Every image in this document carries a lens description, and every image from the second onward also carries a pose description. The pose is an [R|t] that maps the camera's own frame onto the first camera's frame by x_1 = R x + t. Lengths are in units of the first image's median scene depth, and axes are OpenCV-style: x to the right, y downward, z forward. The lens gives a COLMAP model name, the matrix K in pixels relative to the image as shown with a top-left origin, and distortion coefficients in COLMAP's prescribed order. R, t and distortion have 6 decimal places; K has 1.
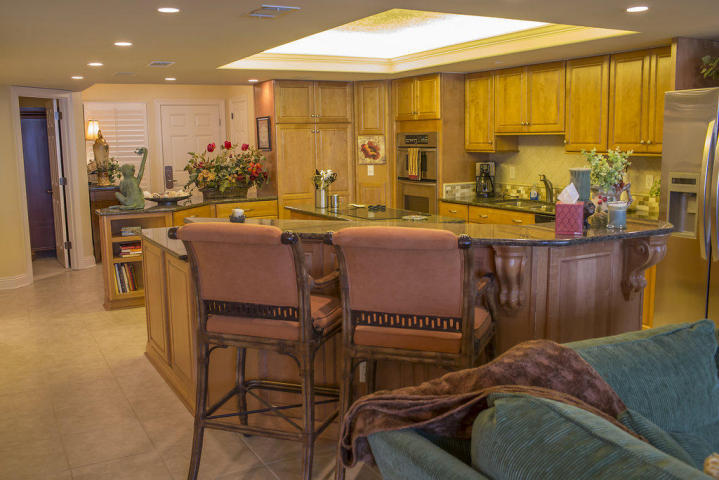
lens RADIAL K [[702.4, 0, 359.9], [0, 702.4, 239.0], [0, 0, 1]] dist [0.017808, 0.000000]
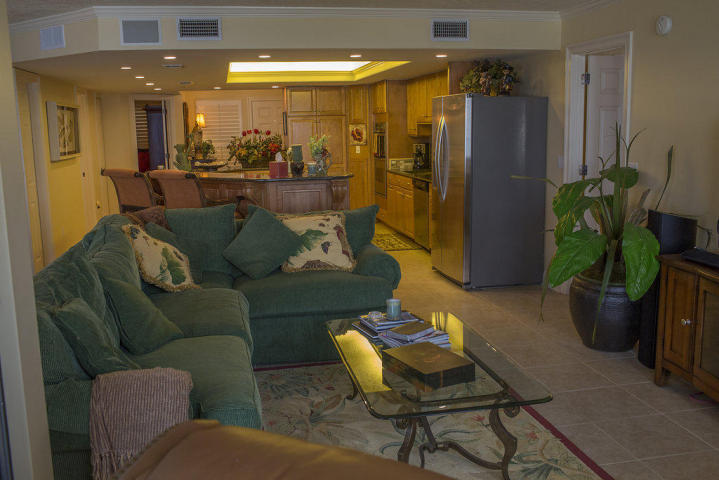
lens RADIAL K [[702.4, 0, 357.6], [0, 702.4, 240.9], [0, 0, 1]] dist [0.017808, 0.000000]
pose [[0.956076, 0.045341, -0.289590, 0.455731], [-0.038027, 0.998801, 0.030836, 0.042863], [0.290641, -0.018470, 0.956654, -0.355457]]
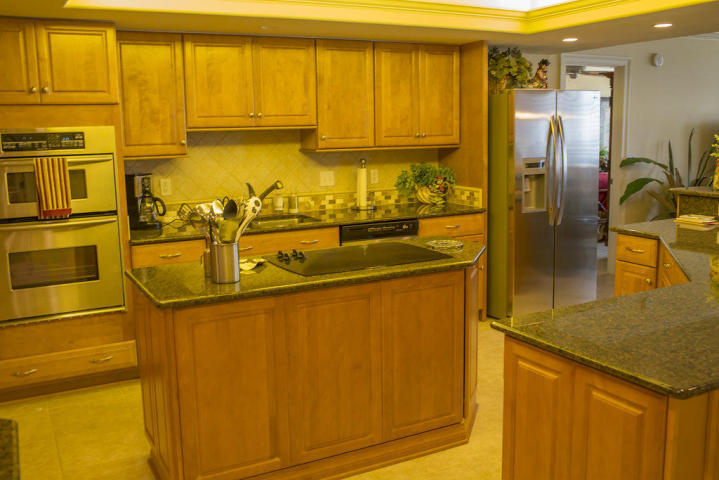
lens RADIAL K [[702.4, 0, 358.2], [0, 702.4, 239.2], [0, 0, 1]] dist [0.017808, 0.000000]
pose [[0.020095, -0.142056, 0.989655, -0.441211], [0.170113, 0.975907, 0.136628, -0.102339], [-0.985220, 0.165608, 0.043776, 0.758864]]
